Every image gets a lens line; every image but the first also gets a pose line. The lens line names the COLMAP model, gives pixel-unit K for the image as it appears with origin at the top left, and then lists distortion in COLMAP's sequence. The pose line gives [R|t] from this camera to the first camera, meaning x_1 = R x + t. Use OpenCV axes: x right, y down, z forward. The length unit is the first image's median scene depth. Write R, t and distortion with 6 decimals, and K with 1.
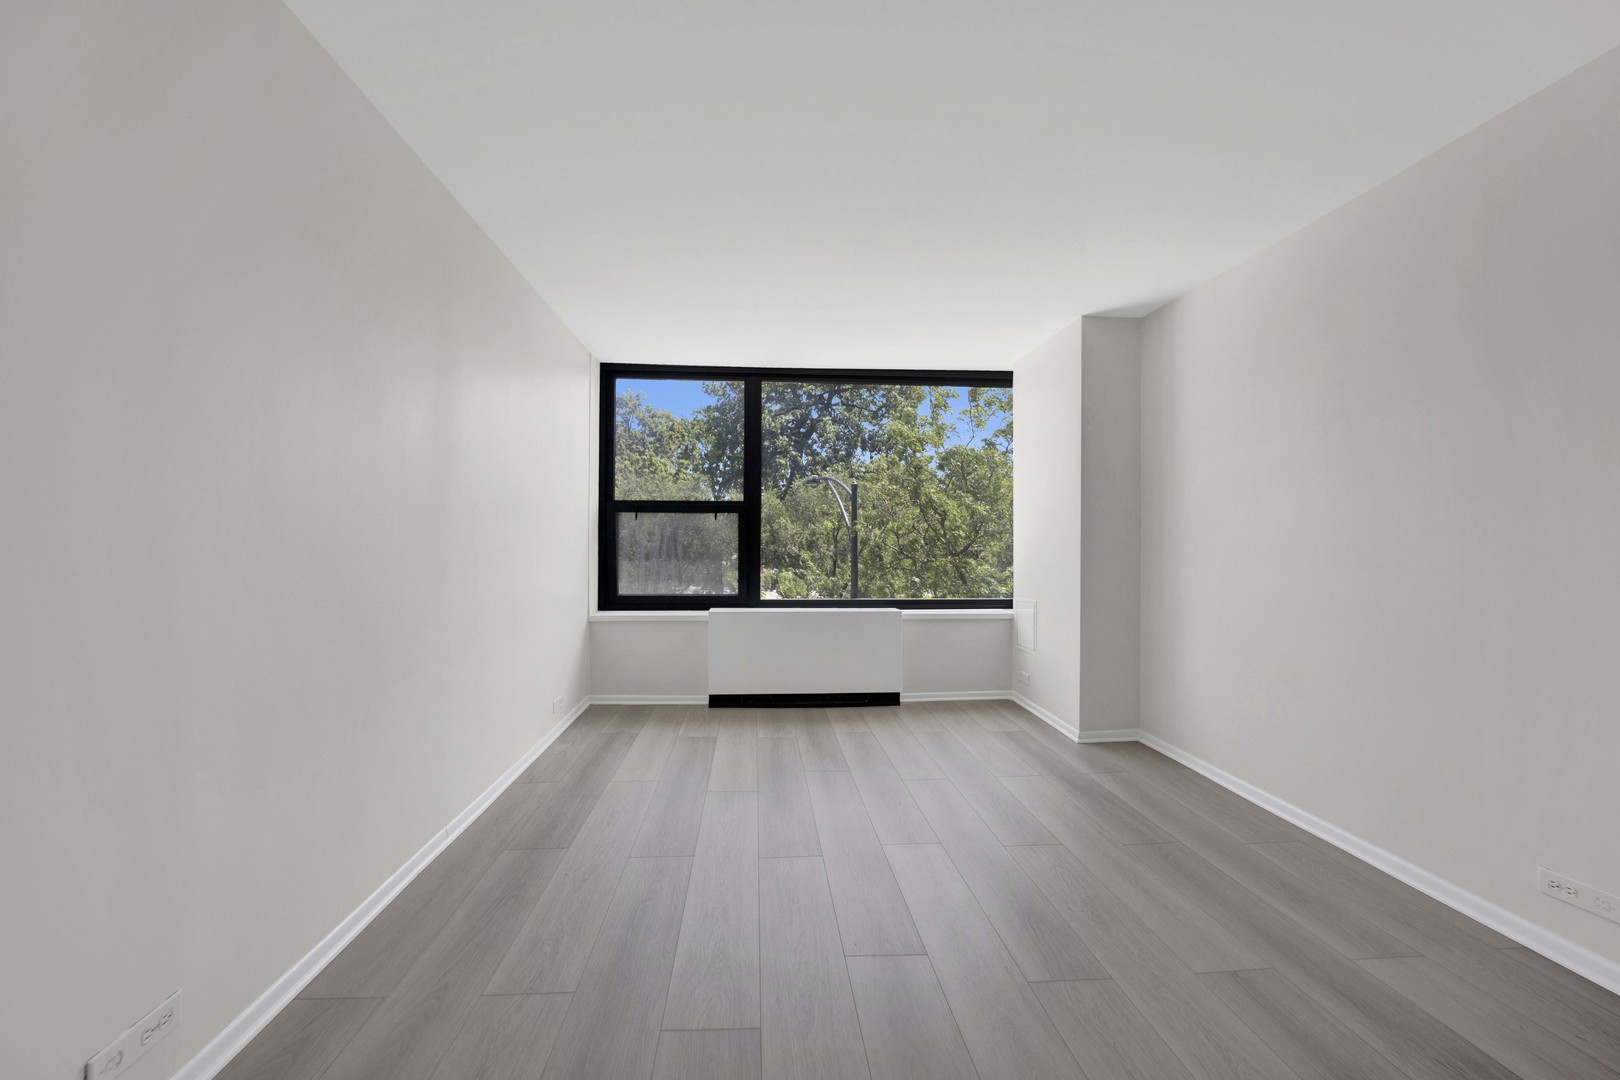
lens RADIAL K [[688.3, 0, 810.0], [0, 688.3, 540.0], [0, 0, 1]] dist [-0.024120, -0.000802]
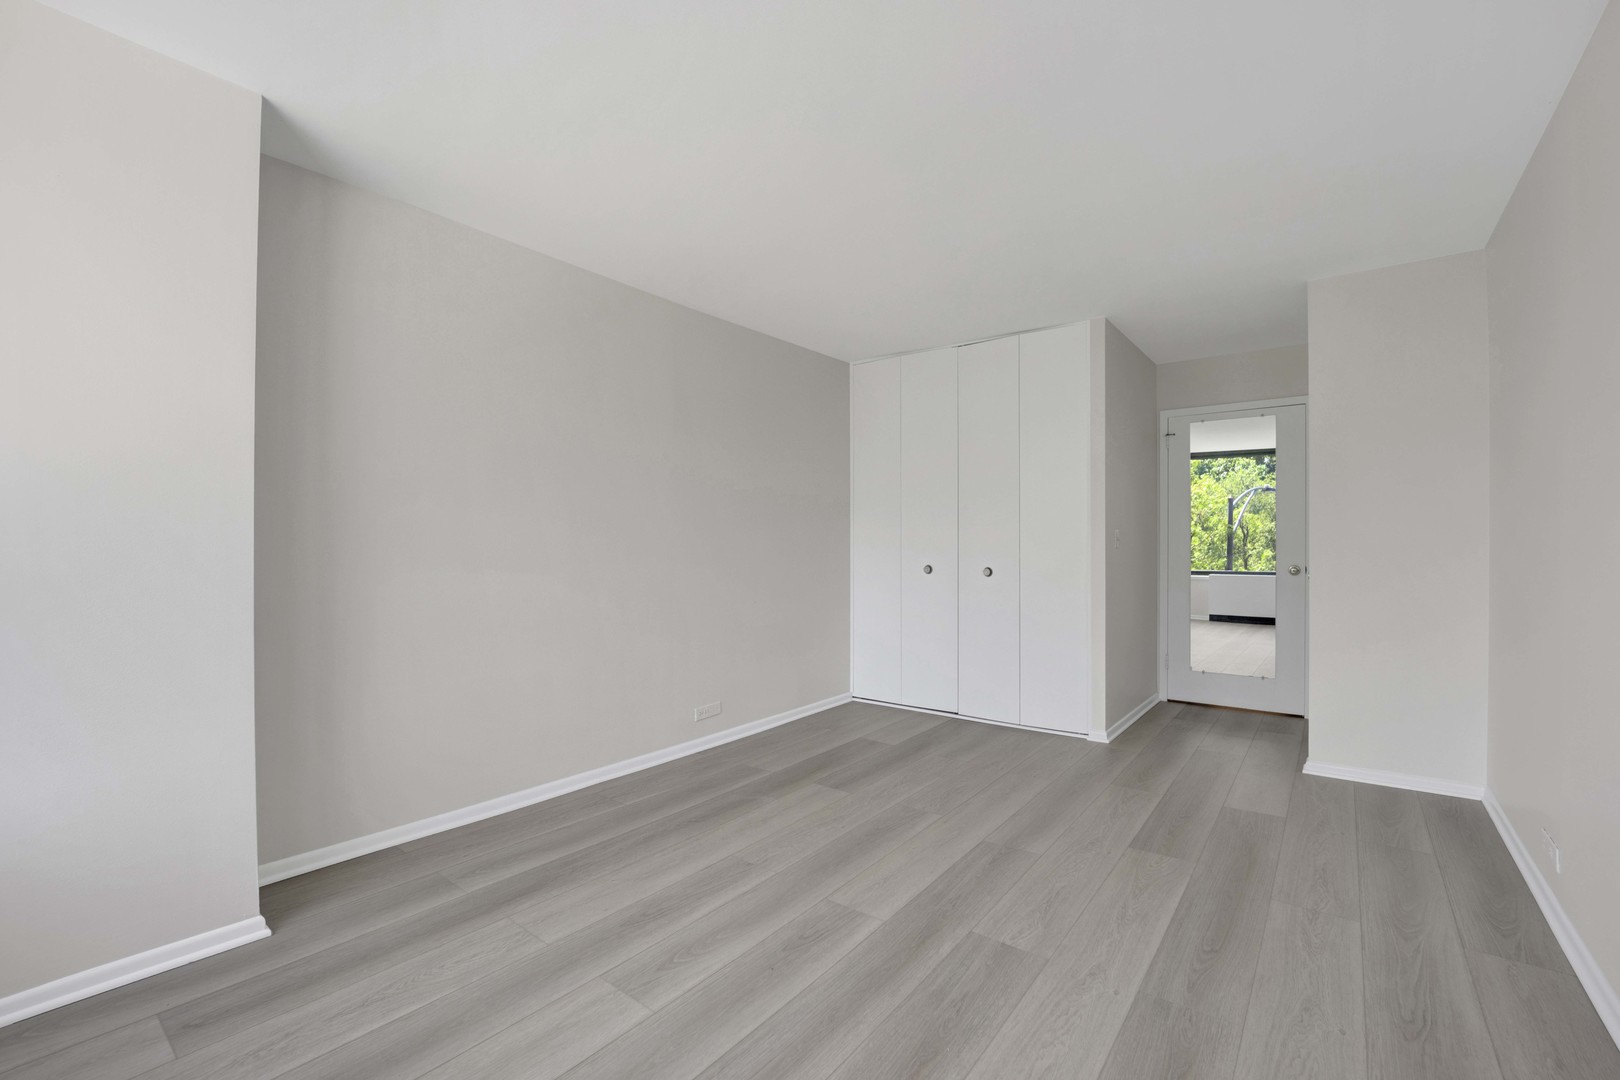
lens RADIAL K [[688.3, 0, 810.0], [0, 688.3, 540.0], [0, 0, 1]] dist [-0.024120, -0.000802]
pose [[-0.735499, -0.003860, 0.677514, -0.350331], [-0.003601, 0.999992, 0.001788, -0.002952], [-0.677516, -0.001124, -0.735507, 1.559932]]
